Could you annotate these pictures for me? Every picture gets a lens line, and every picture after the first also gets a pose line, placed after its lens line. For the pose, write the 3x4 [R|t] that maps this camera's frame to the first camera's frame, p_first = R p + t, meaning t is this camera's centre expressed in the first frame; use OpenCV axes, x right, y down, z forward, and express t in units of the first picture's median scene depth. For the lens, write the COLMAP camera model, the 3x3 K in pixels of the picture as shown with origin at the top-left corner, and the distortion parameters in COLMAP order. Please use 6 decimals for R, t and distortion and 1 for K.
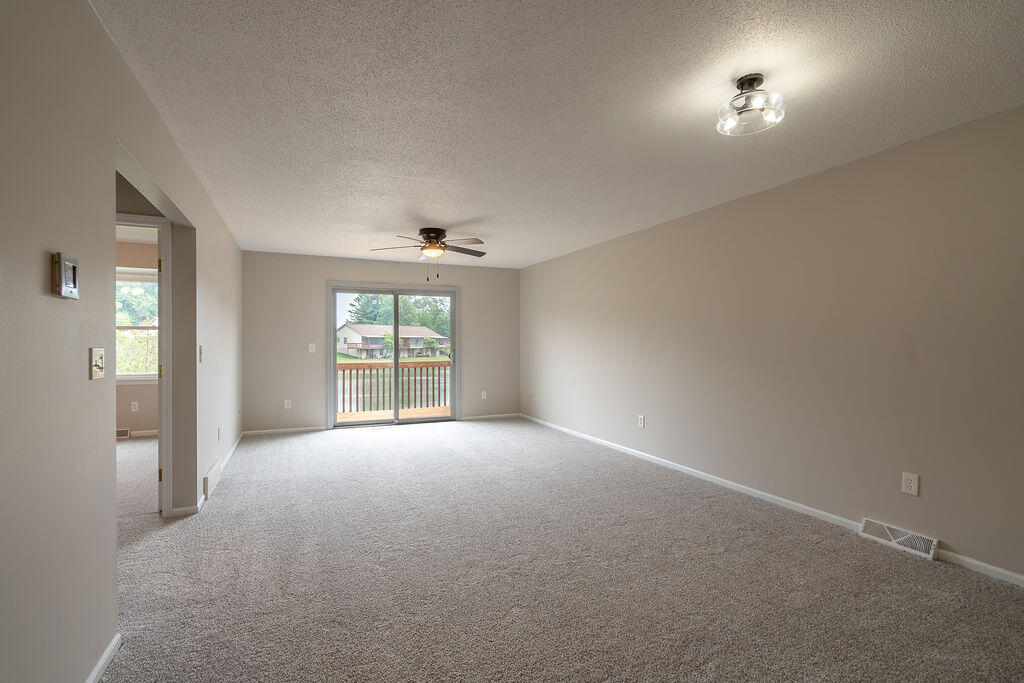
lens RADIAL K [[468.8, 0, 509.9], [0, 468.8, 345.5], [0, 0, 1]] dist [0.007009, -0.000241]
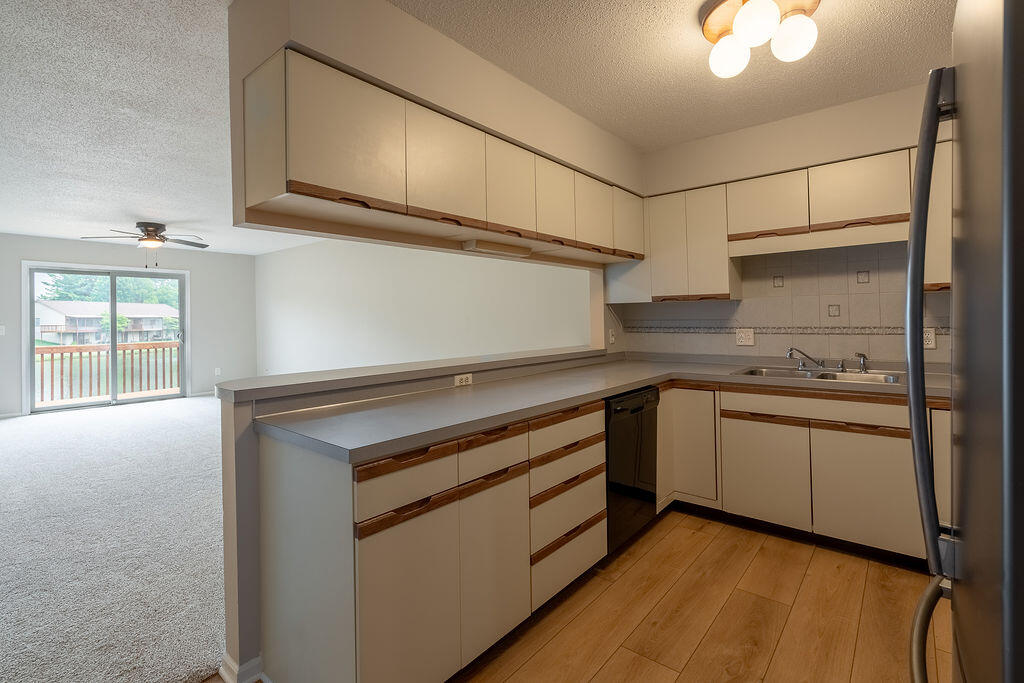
lens RADIAL K [[468.8, 0, 504.6], [0, 468.8, 316.6], [0, 0, 1]] dist [0.007009, -0.000241]
pose [[0.902720, -0.007410, 0.430166, 0.085476], [0.013813, 0.999835, -0.011764, 0.001894], [-0.430008, 0.016561, 0.902673, -0.289675]]
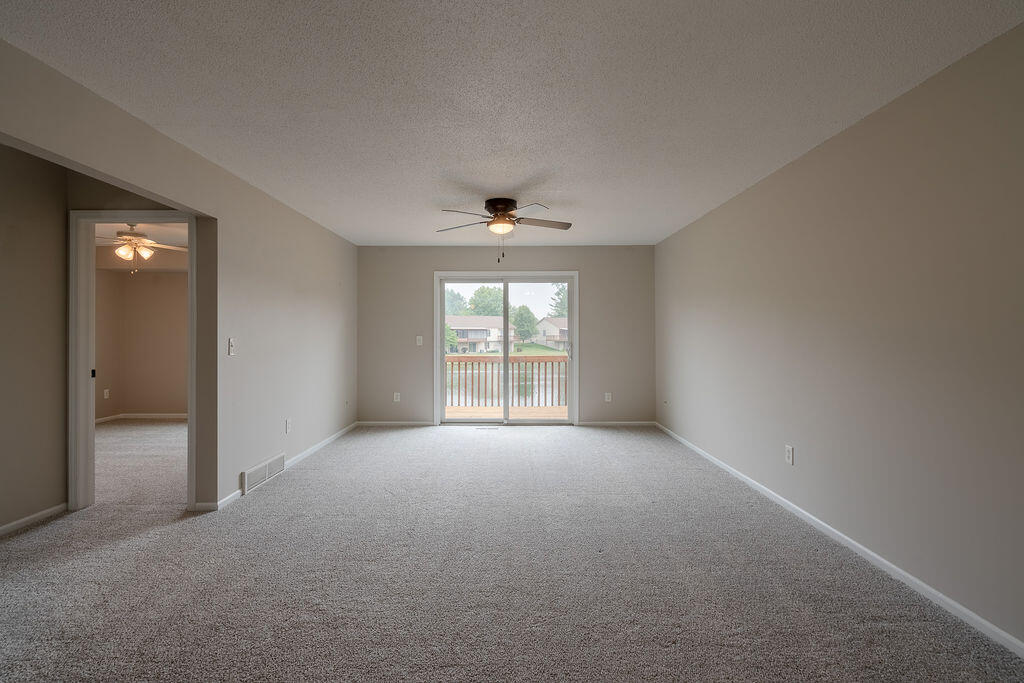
lens RADIAL K [[468.8, 0, 512.4], [0, 468.8, 326.4], [0, 0, 1]] dist [0.007009, -0.000241]
pose [[0.913974, -0.007495, -0.405703, 0.146293], [-0.002555, 0.999703, -0.024224, -0.000349], [0.405764, 0.023176, 0.913684, 0.179589]]
